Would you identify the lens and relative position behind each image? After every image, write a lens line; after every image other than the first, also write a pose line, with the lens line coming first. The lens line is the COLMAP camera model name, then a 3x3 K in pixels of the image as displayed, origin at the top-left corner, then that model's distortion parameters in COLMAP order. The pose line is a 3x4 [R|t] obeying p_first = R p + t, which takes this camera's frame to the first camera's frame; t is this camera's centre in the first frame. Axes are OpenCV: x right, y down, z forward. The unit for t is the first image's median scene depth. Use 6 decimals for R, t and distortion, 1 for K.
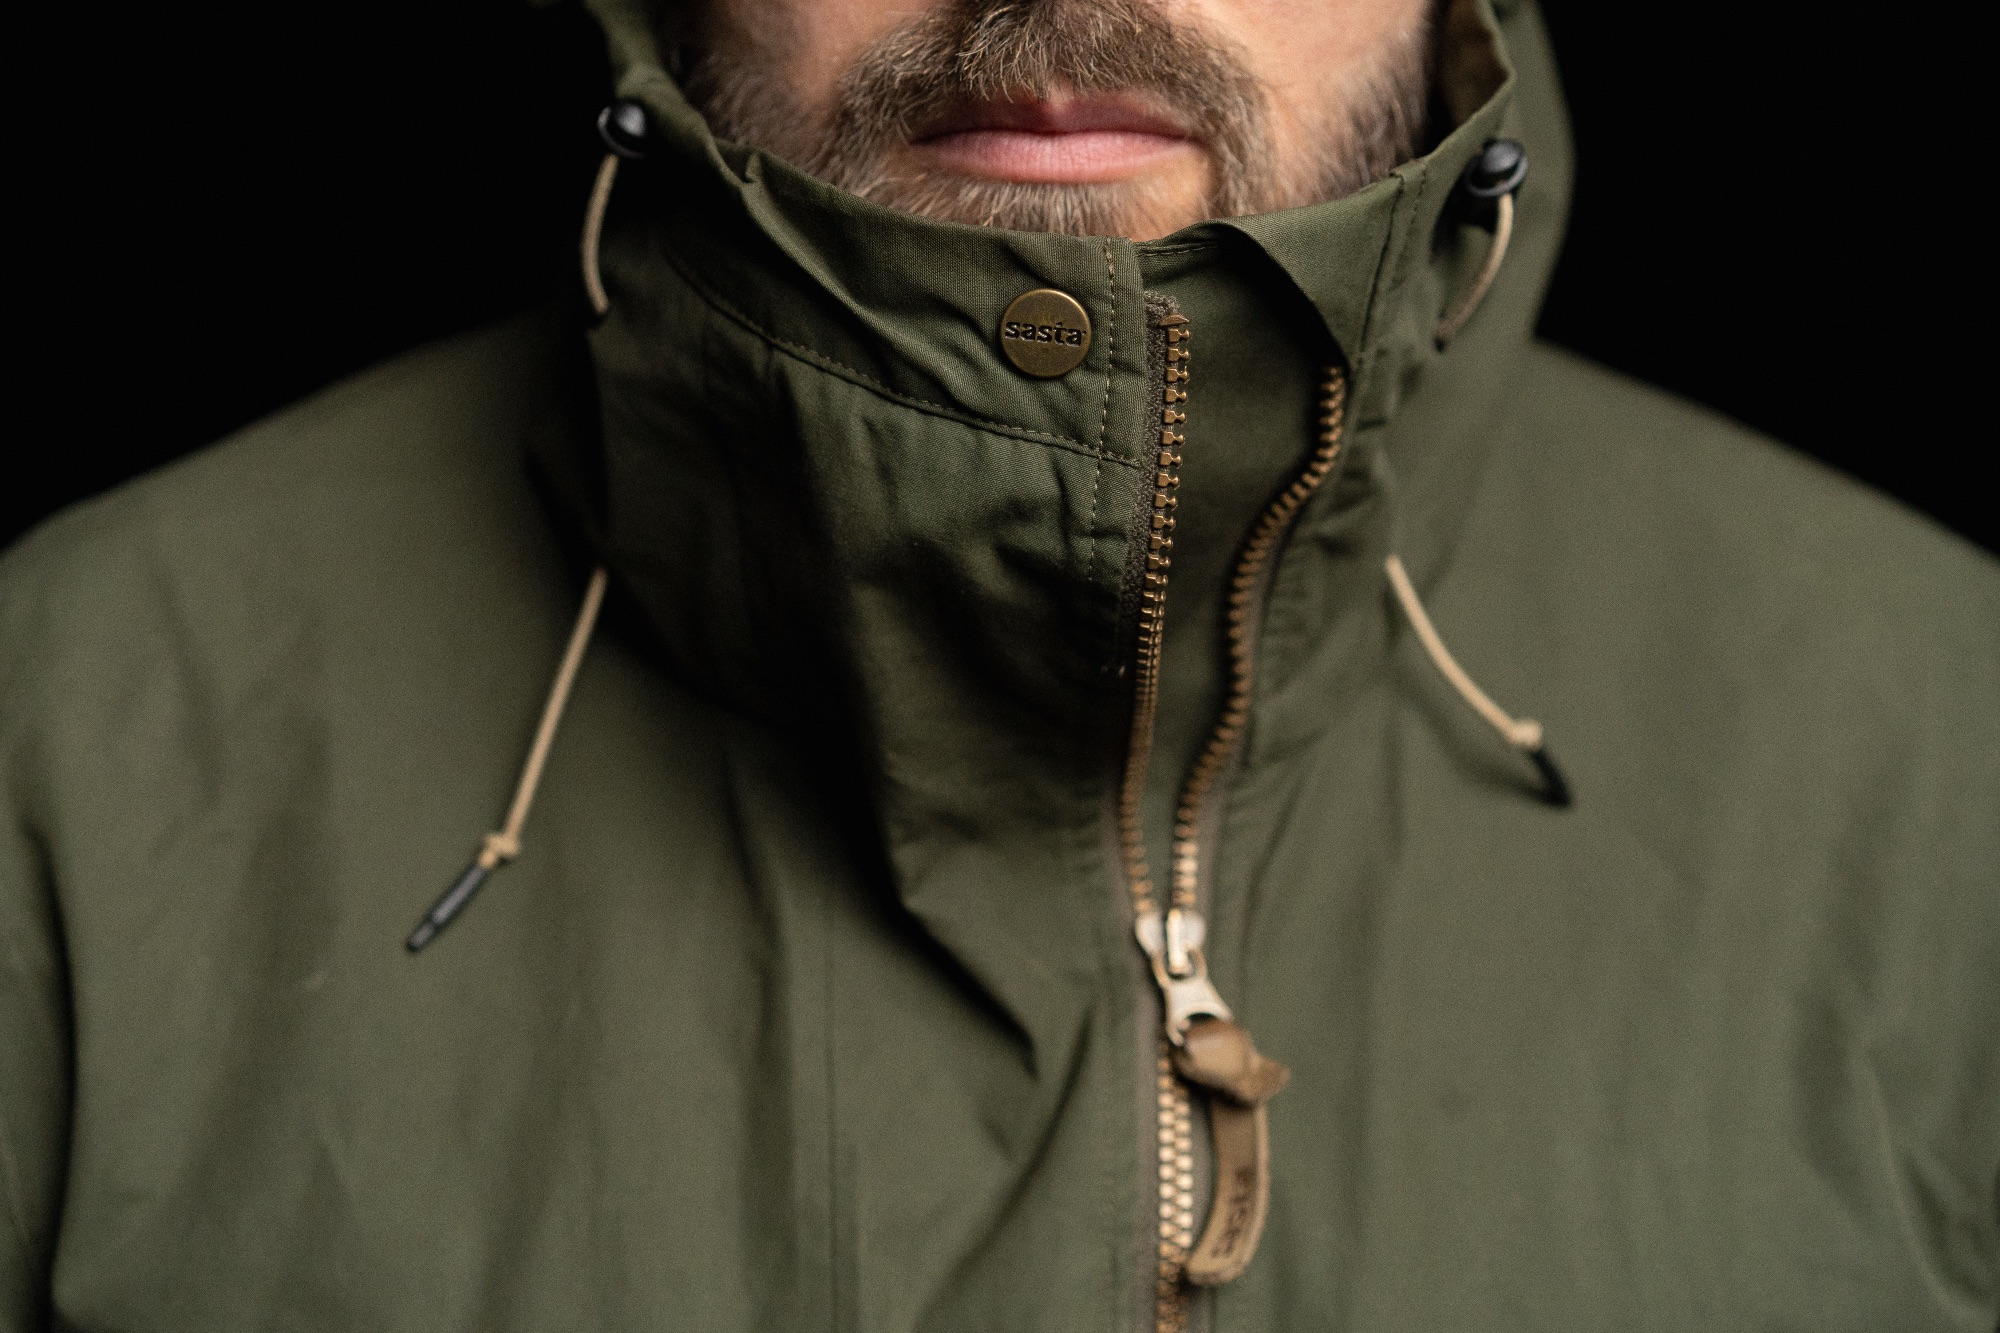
lens RADIAL K [[2900.3, 0, 1000.0], [0, 2900.3, 666.5], [0, 0, 1]] dist [-0.317124, -0.029784]
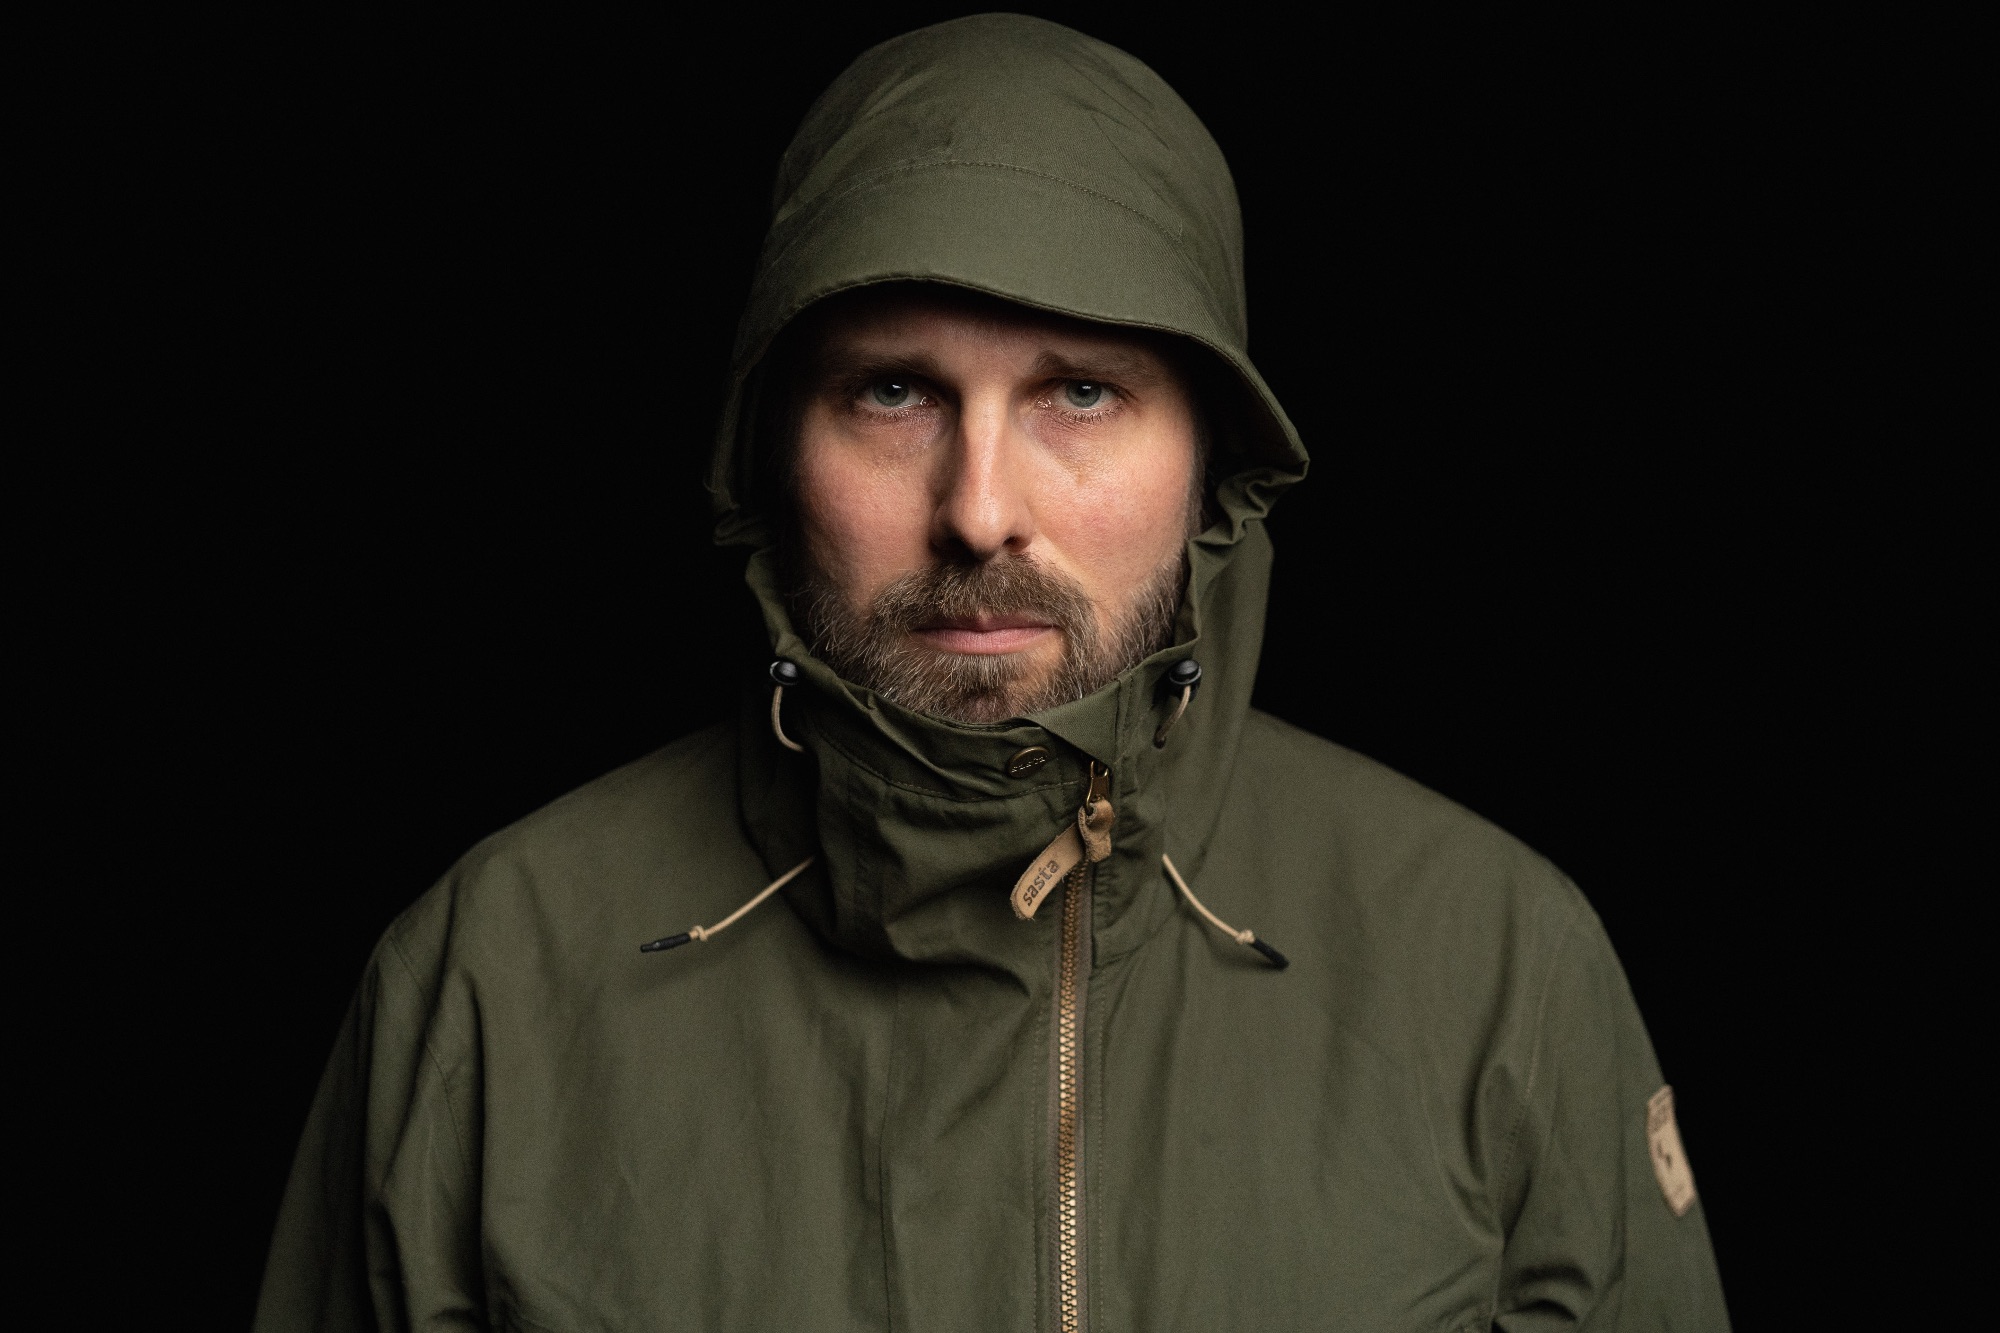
lens RADIAL K [[3188.3, 0, 1000.0], [0, 3188.3, 666.5], [0, 0, 1]] dist [0.000908, -0.015927]
pose [[0.999891, -0.008758, 0.011916, 0.003749], [0.009799, 0.995865, -0.090316, 0.039025], [-0.011076, 0.090423, 0.995842, -1.185263]]
